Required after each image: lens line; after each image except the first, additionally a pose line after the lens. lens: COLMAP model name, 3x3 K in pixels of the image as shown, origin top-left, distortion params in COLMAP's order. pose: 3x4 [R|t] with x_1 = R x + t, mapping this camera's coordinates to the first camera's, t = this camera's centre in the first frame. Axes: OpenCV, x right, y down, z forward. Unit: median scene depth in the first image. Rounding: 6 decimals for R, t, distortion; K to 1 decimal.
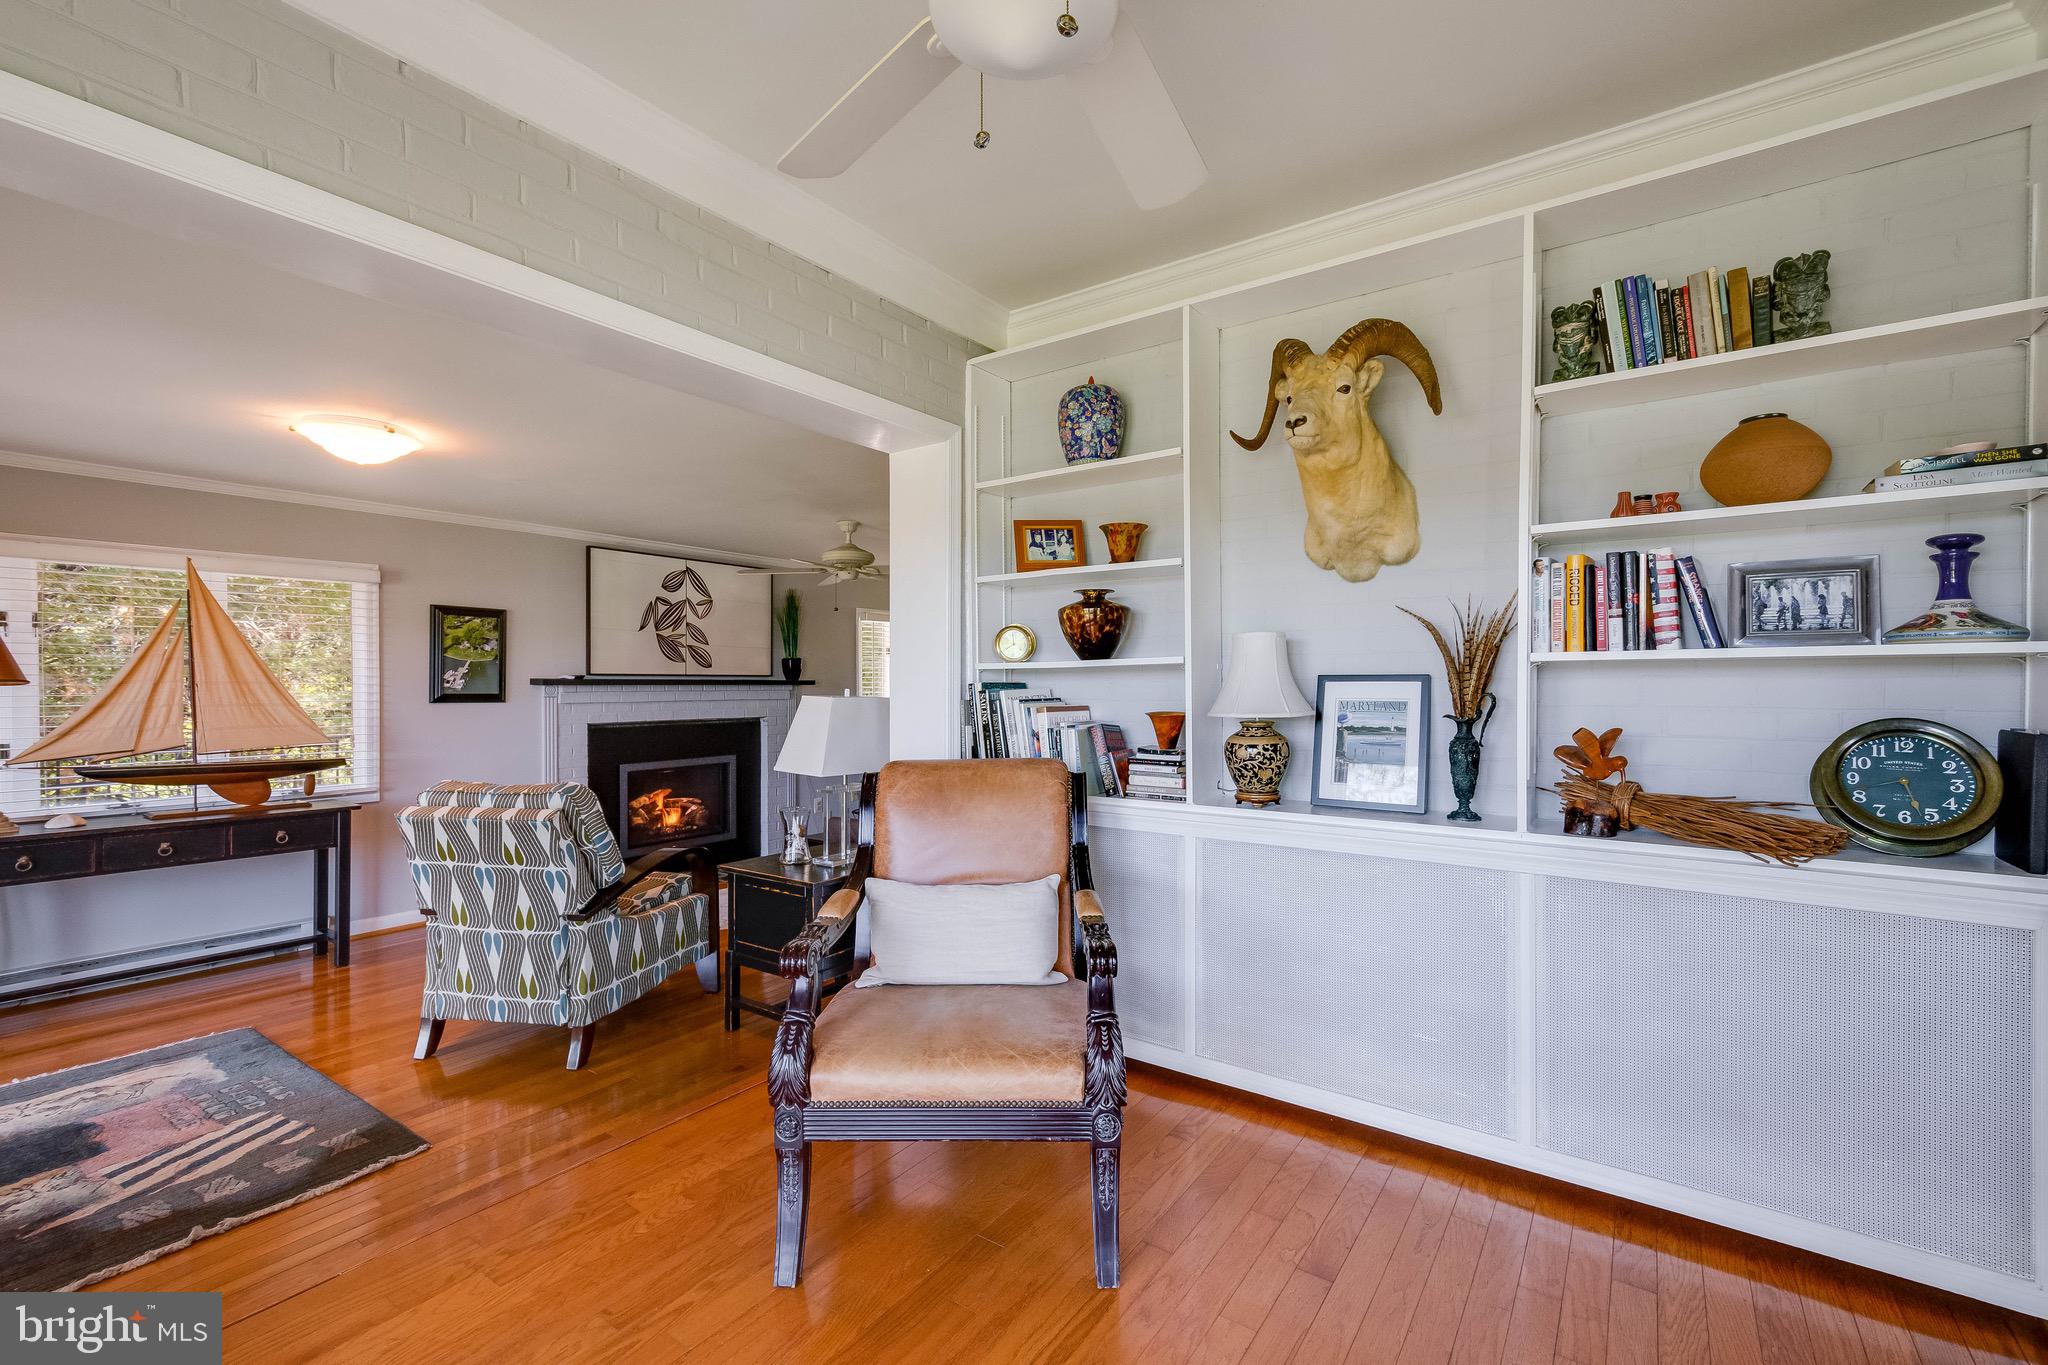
lens RADIAL K [[909.1, 0, 1027.1], [0, 909.1, 683.6], [0, 0, 1]] dist [0.002784, -0.000220]
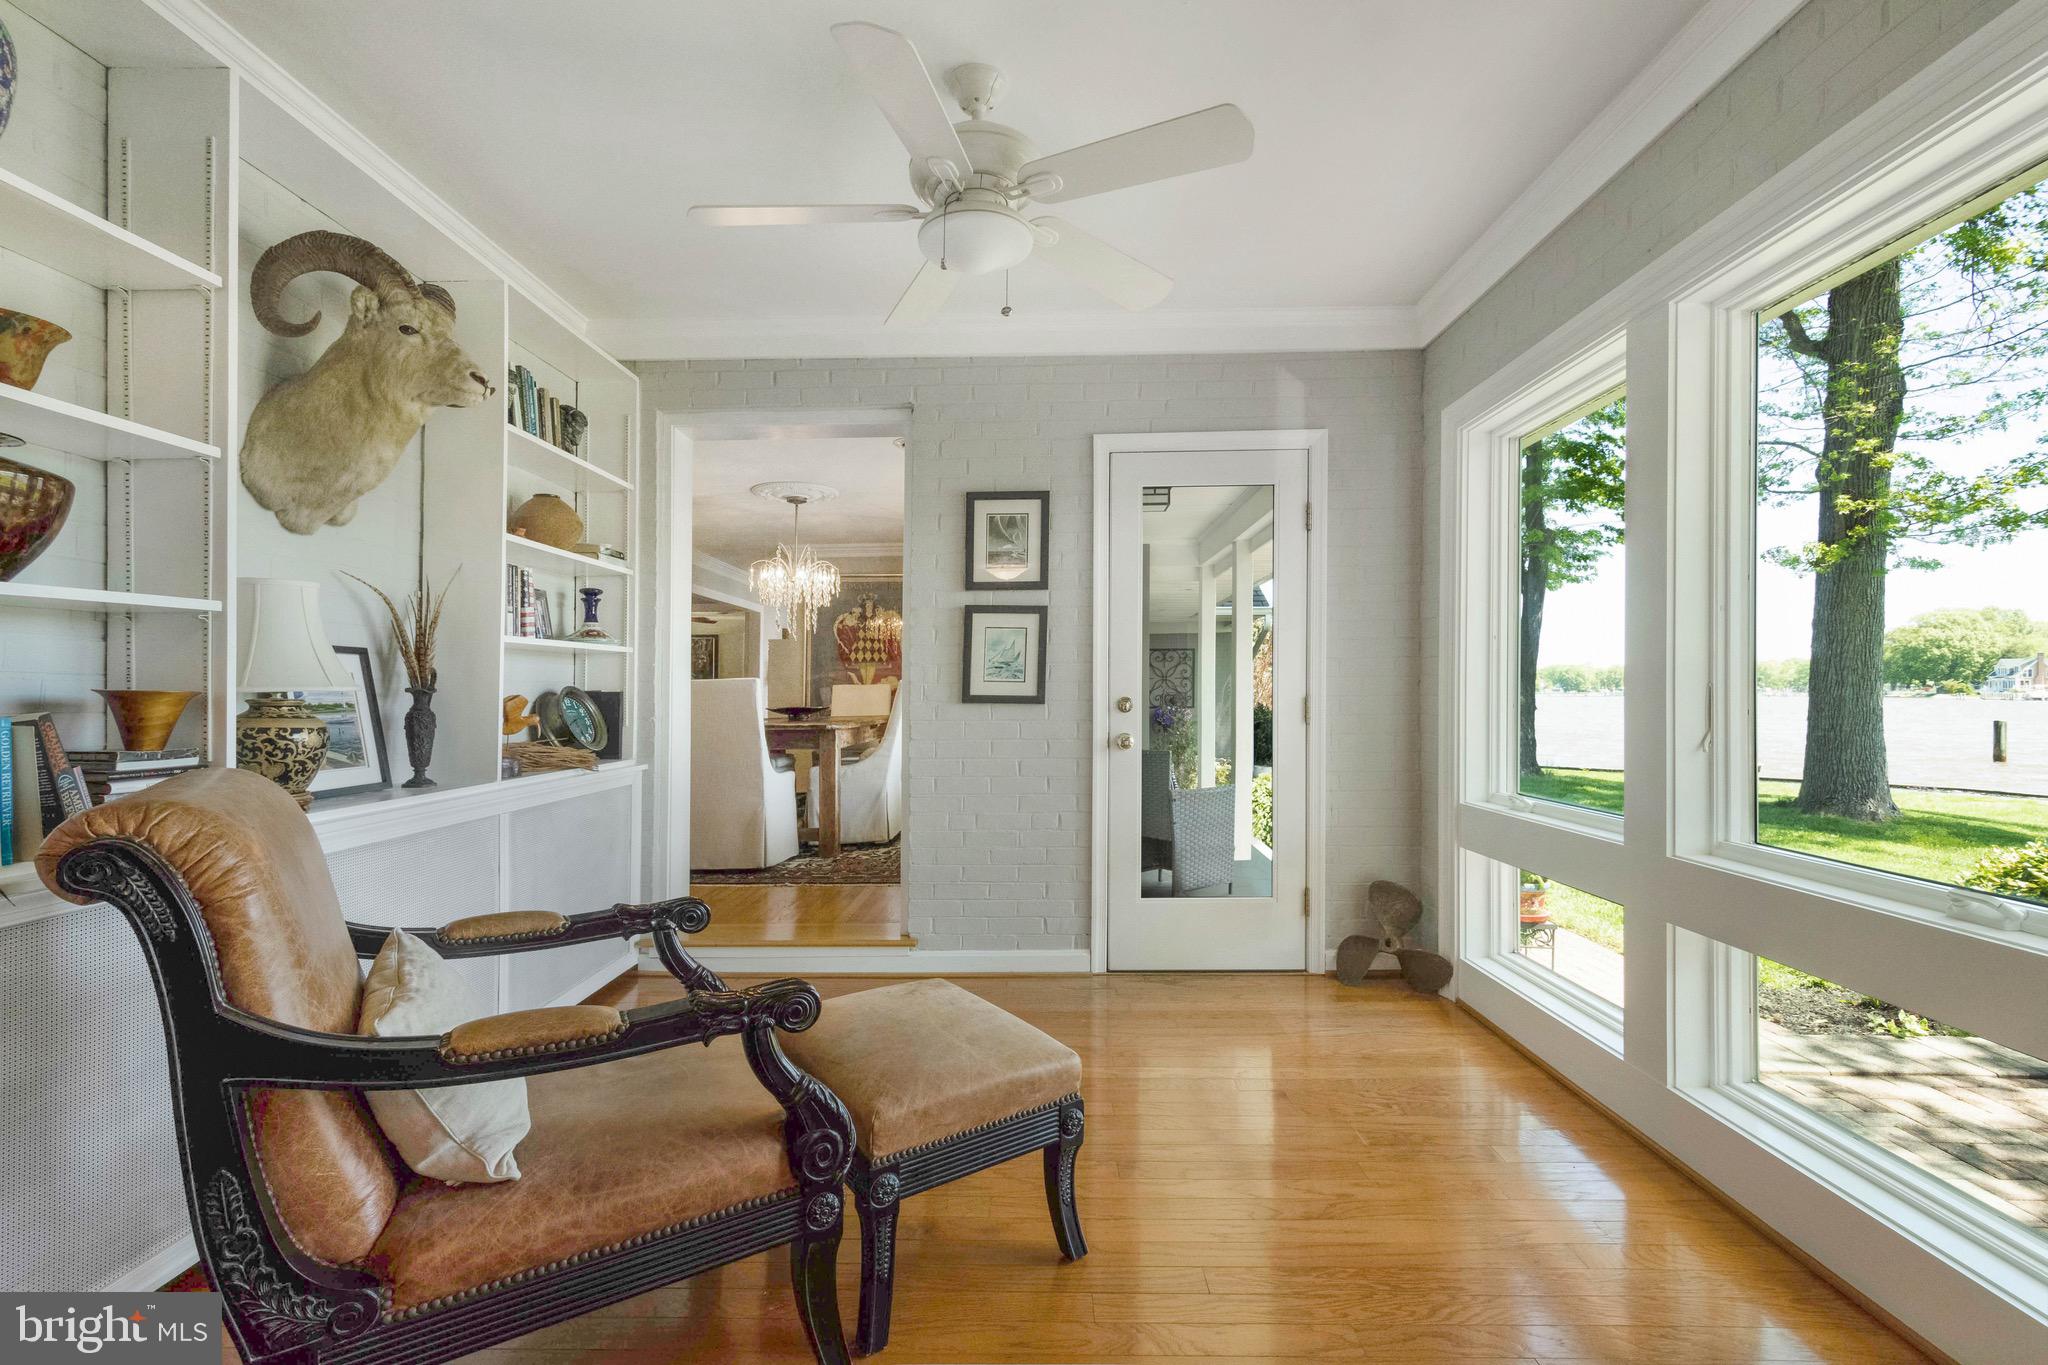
lens RADIAL K [[898.0, 0, 1023.0], [0, 898.0, 688.3], [0, 0, 1]] dist [0.014234, -0.001337]
pose [[-0.559102, 0.007042, 0.829069, -0.788433], [0.003854, 0.999975, -0.005895, 0.044438], [-0.829090, -0.000101, -0.559115, 1.010769]]
